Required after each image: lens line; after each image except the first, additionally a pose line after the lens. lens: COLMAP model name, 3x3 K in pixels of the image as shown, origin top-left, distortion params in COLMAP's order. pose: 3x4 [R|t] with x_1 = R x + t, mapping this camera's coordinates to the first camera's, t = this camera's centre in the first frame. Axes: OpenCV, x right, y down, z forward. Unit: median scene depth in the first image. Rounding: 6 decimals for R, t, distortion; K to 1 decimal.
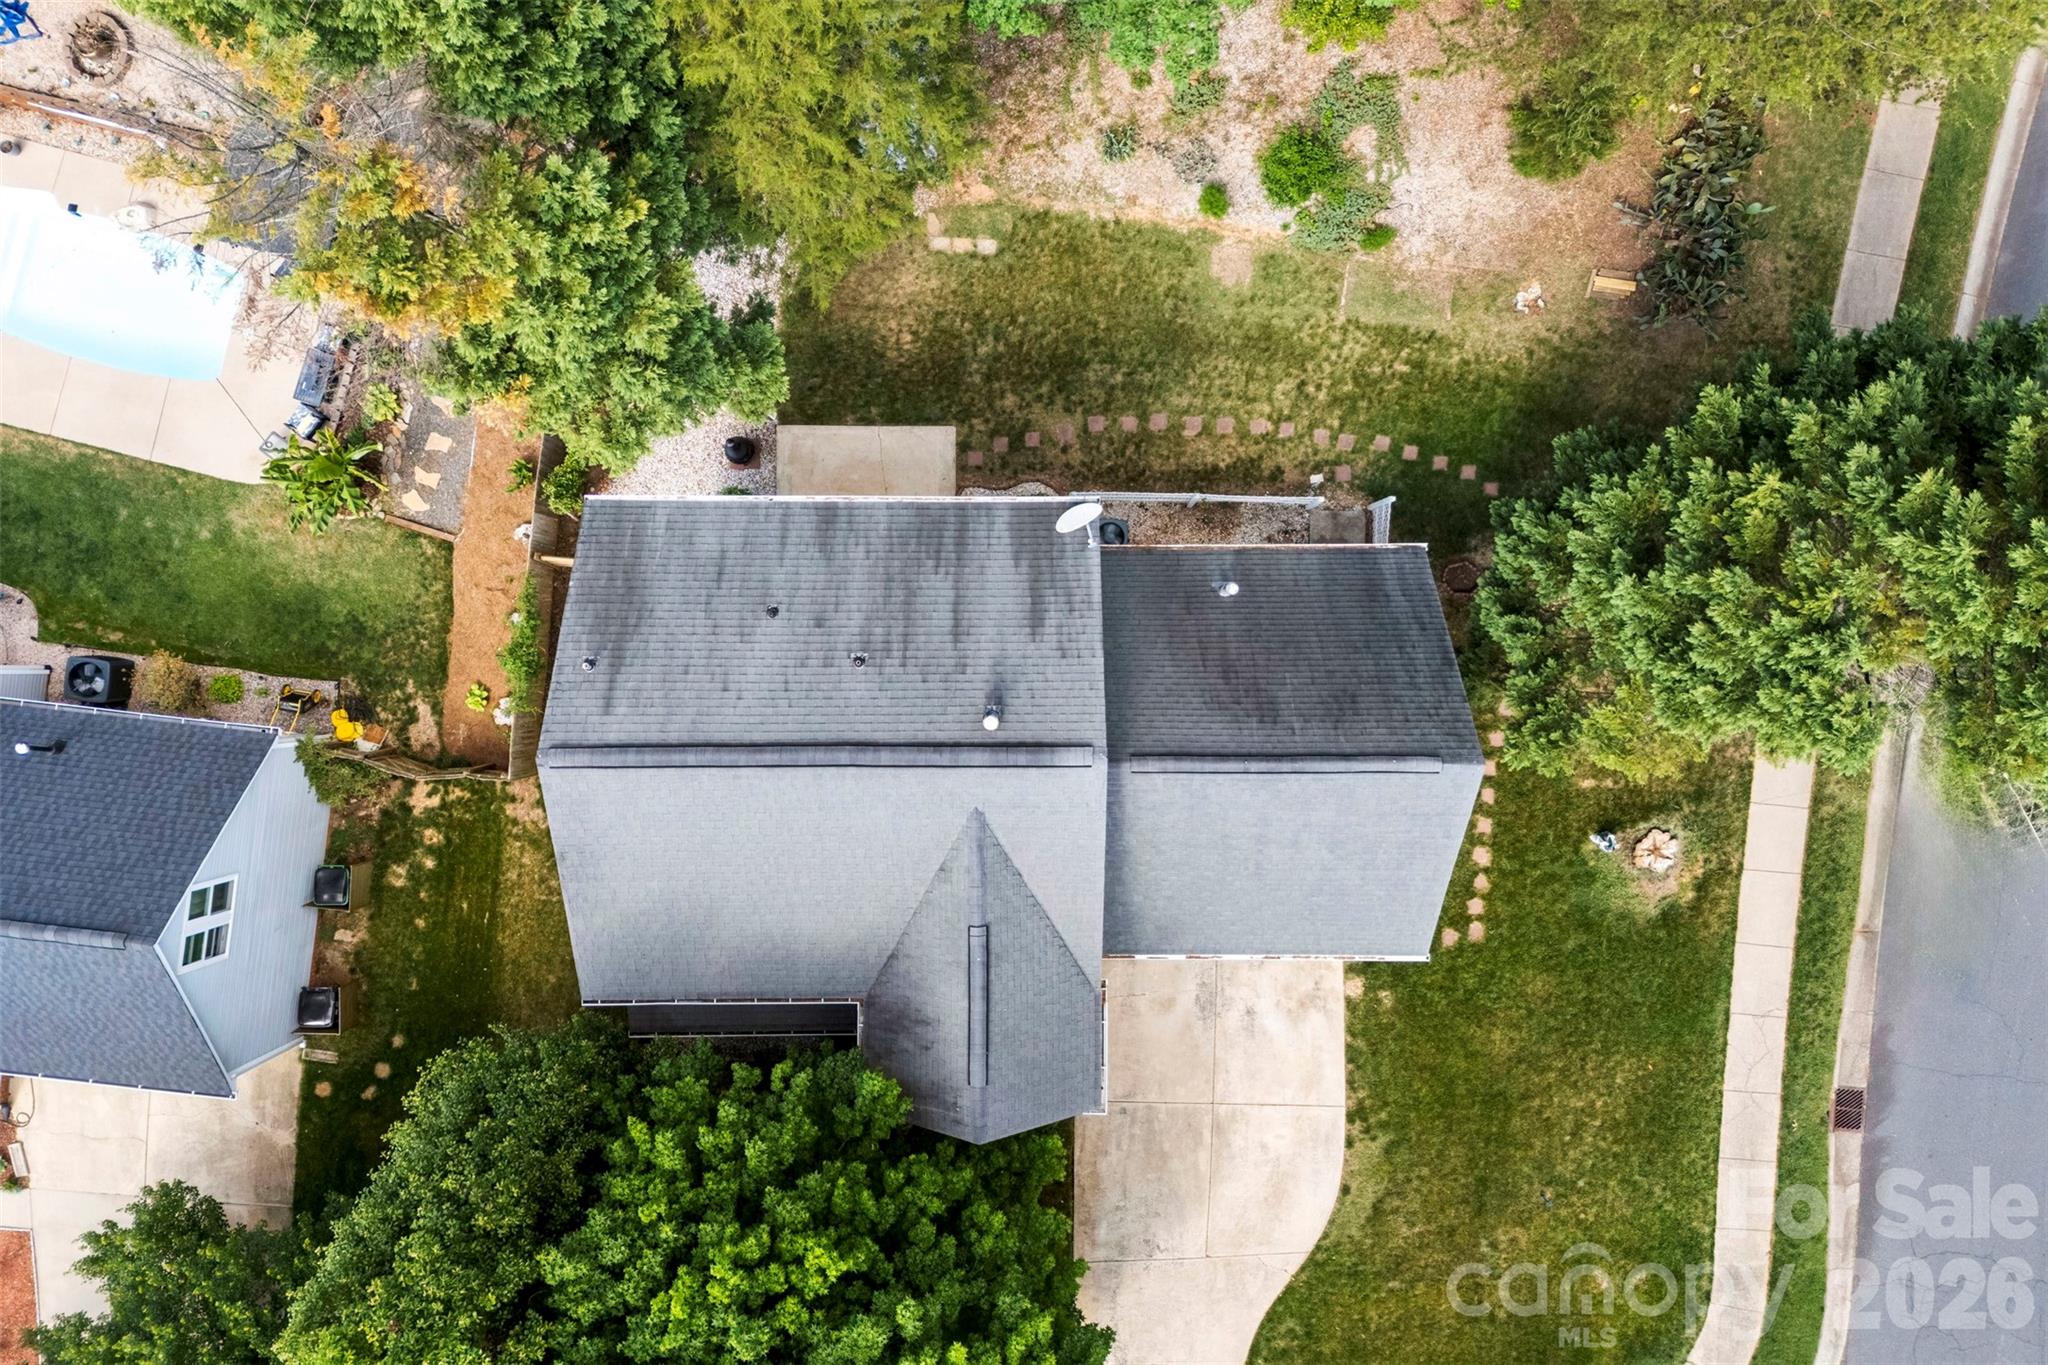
lens RADIAL K [[1554.9, 0, 1028.9], [0, 1554.9, 714.7], [0, 0, 1]] dist [0.111363, -0.002543]
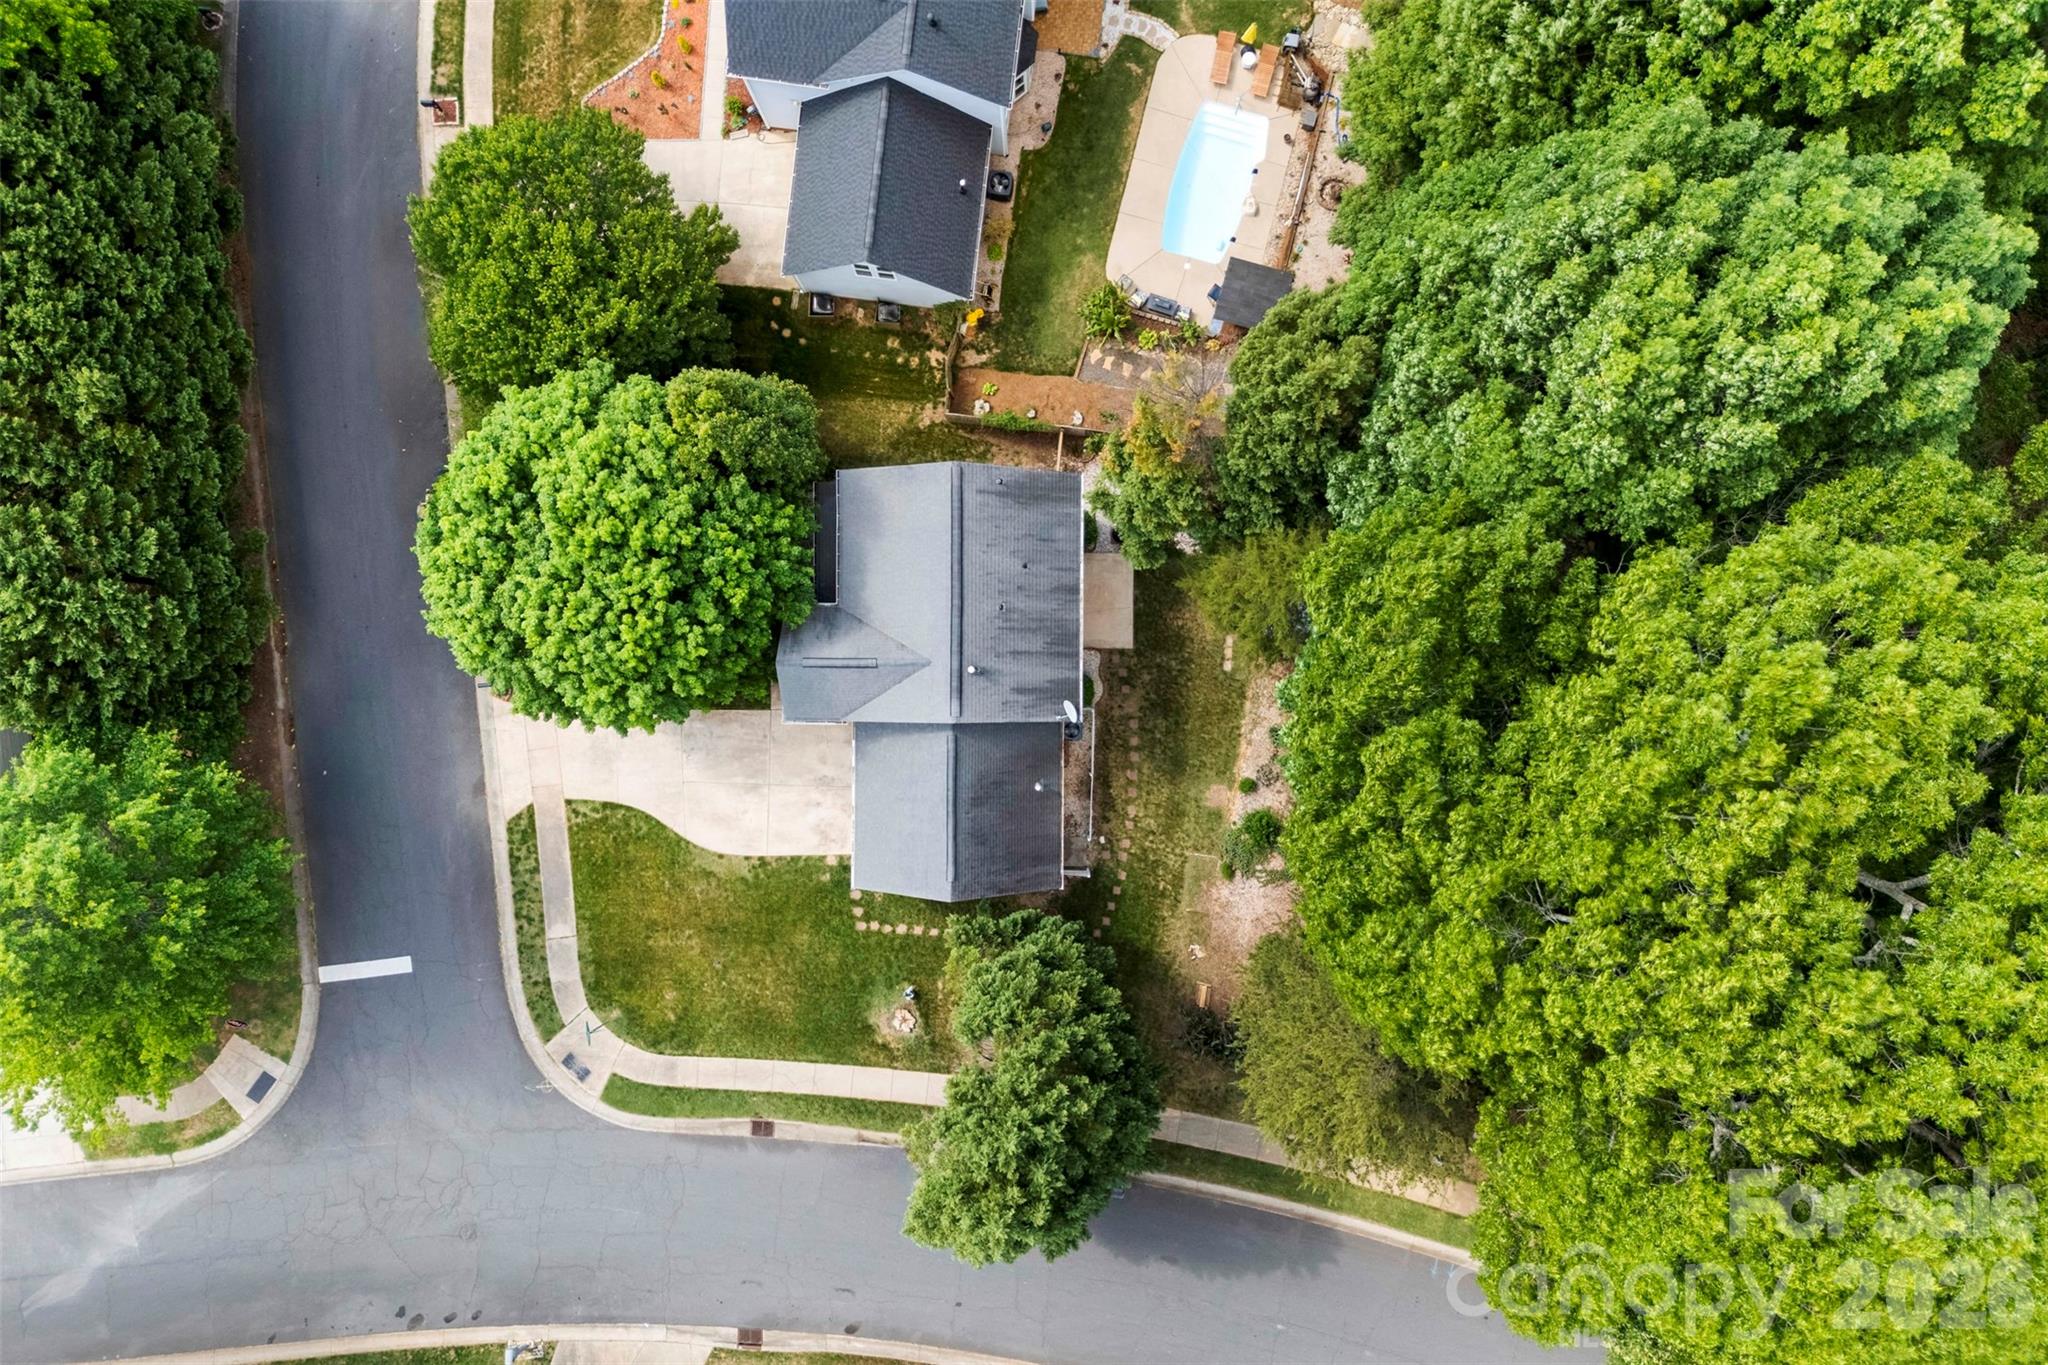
lens RADIAL K [[1554.9, 0, 1028.9], [0, 1554.9, 714.7], [0, 0, 1]] dist [0.111363, -0.002543]
pose [[-0.006225, 0.999848, 0.016303, 0.002603], [-0.999808, -0.005920, -0.018701, -0.025515], [-0.018602, -0.016417, 0.999692, -0.863044]]
